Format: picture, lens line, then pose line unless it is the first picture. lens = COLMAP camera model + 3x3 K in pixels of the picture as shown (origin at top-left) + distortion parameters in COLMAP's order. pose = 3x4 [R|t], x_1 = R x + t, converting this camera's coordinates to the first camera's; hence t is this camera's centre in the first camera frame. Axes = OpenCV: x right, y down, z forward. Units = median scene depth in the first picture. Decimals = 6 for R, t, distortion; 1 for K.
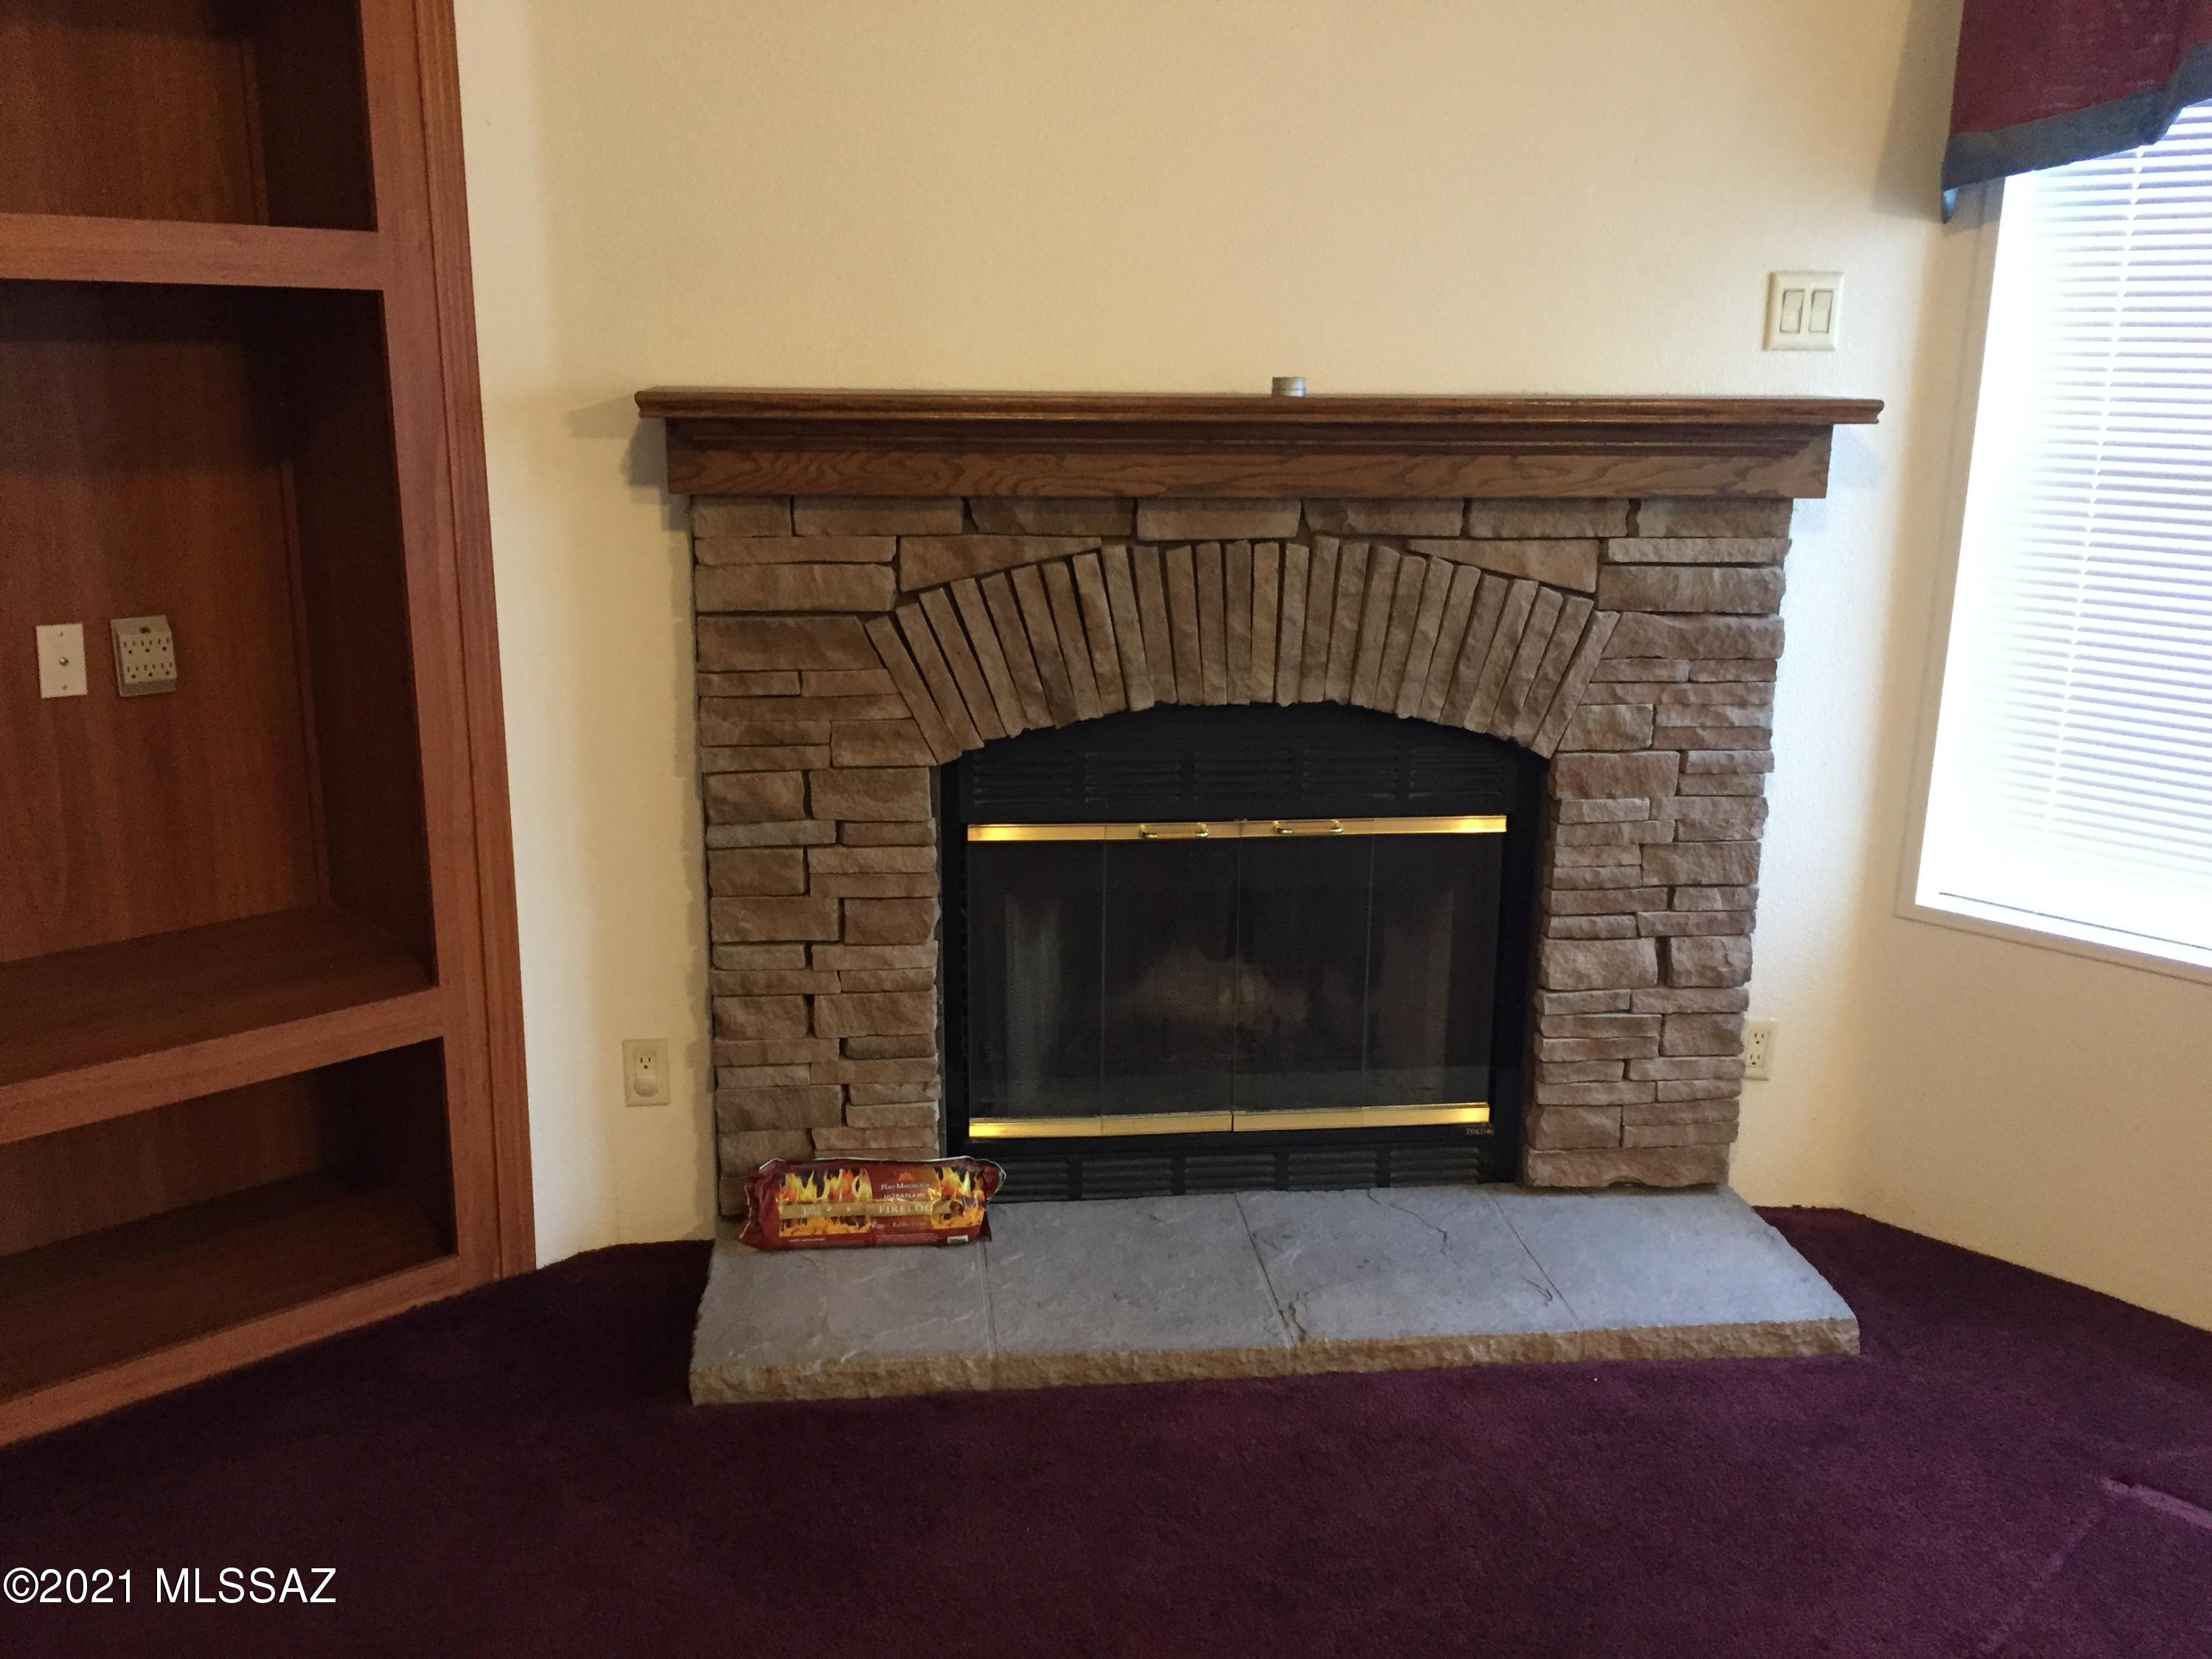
lens RADIAL K [[1896.1, 0, 1104.0], [0, 1896.1, 833.1], [0, 0, 1]] dist [0.060627, -0.006769]
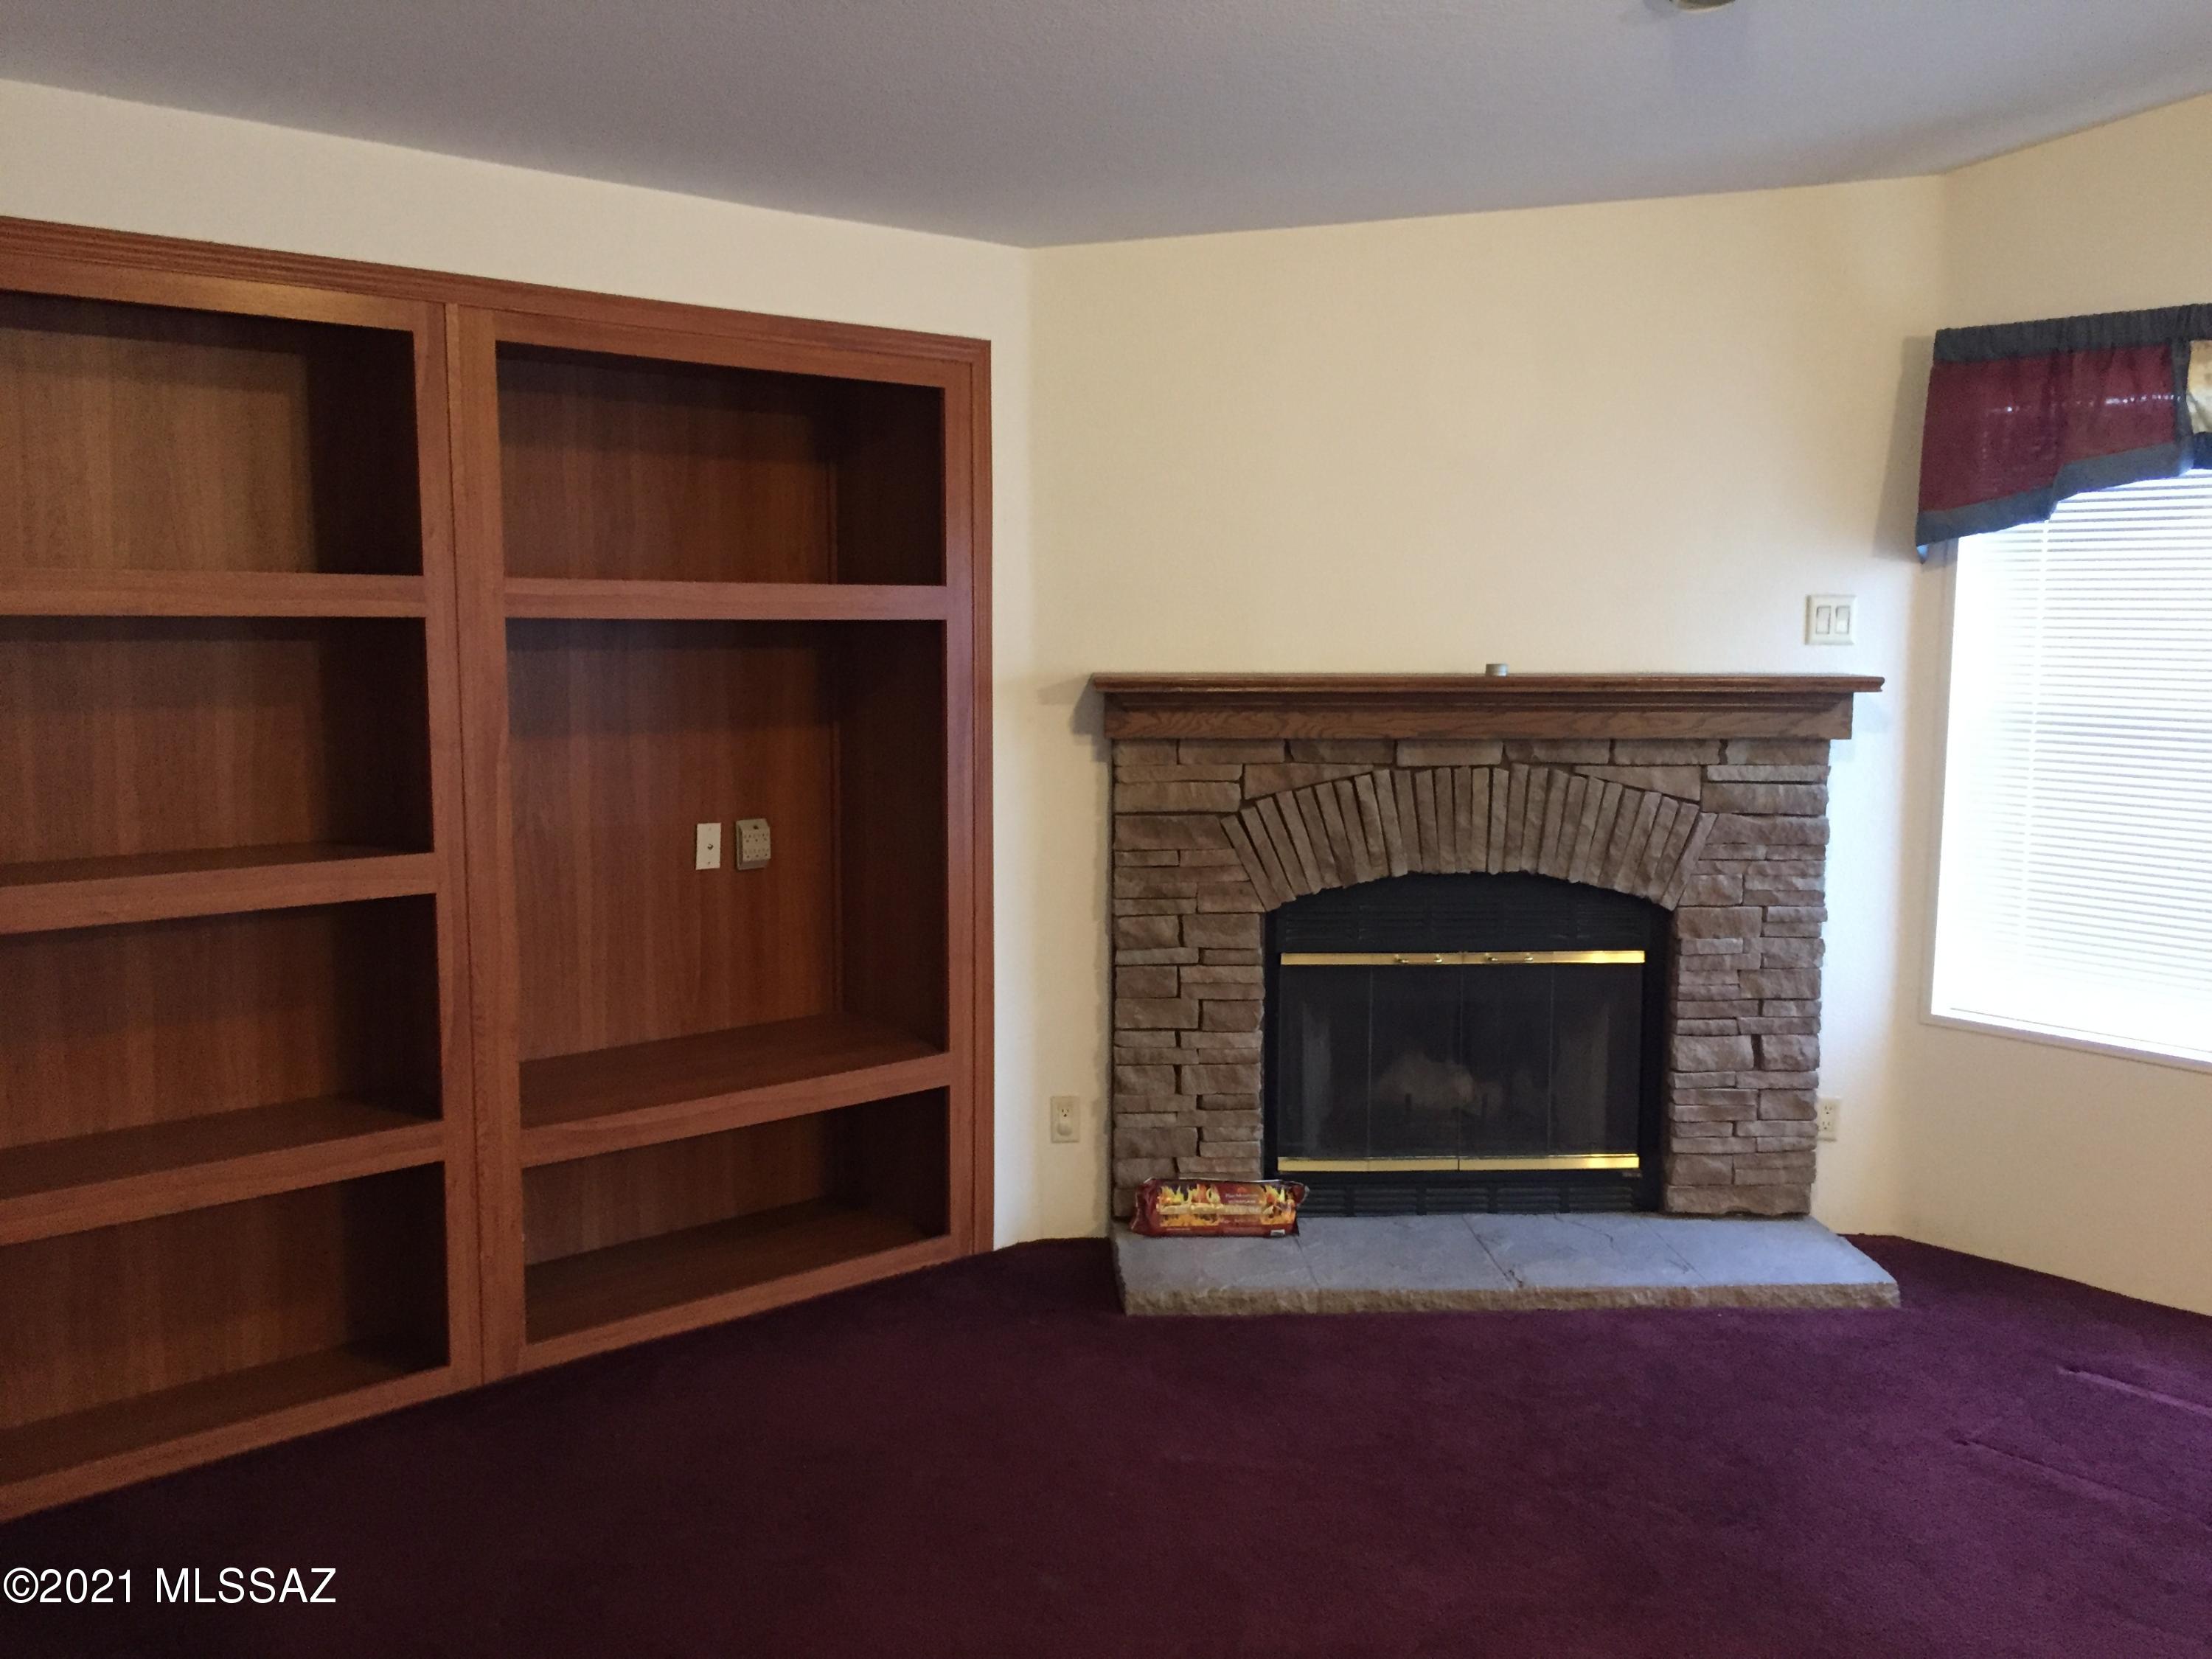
lens RADIAL K [[1896.1, 0, 1102.6], [0, 1896.1, 828.6], [0, 0, 1]] dist [0.060627, -0.006769]
pose [[0.998542, -0.000721, -0.053978, -0.135081], [-0.006400, 0.991279, -0.131627, 0.098924], [0.053602, 0.131781, 0.989829, -0.525423]]
